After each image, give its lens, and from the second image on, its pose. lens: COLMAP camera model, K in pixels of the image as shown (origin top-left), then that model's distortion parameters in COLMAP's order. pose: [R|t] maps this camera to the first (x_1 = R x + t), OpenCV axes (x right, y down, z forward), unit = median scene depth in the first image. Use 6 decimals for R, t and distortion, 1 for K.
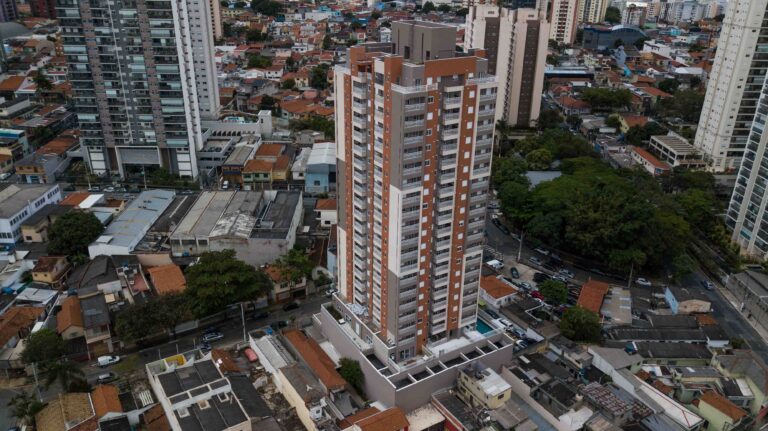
lens RADIAL K [[587.2, 0, 377.6], [0, 587.2, 220.1], [0, 0, 1]] dist [0.011759, 0.000320]
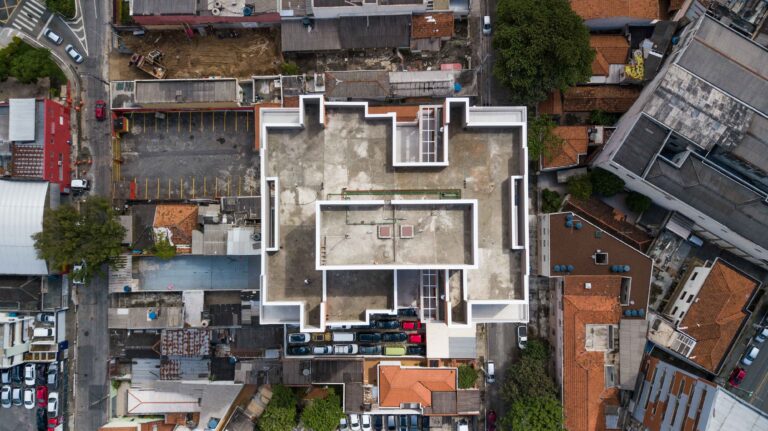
lens RADIAL K [[587.2, 0, 377.6], [0, 587.2, 220.1], [0, 0, 1]] dist [0.011759, 0.000320]
pose [[-0.509591, 0.859402, -0.041774, 0.052681], [-0.371567, -0.176014, 0.911569, -0.390130], [0.776051, 0.480049, 0.409020, 0.437988]]
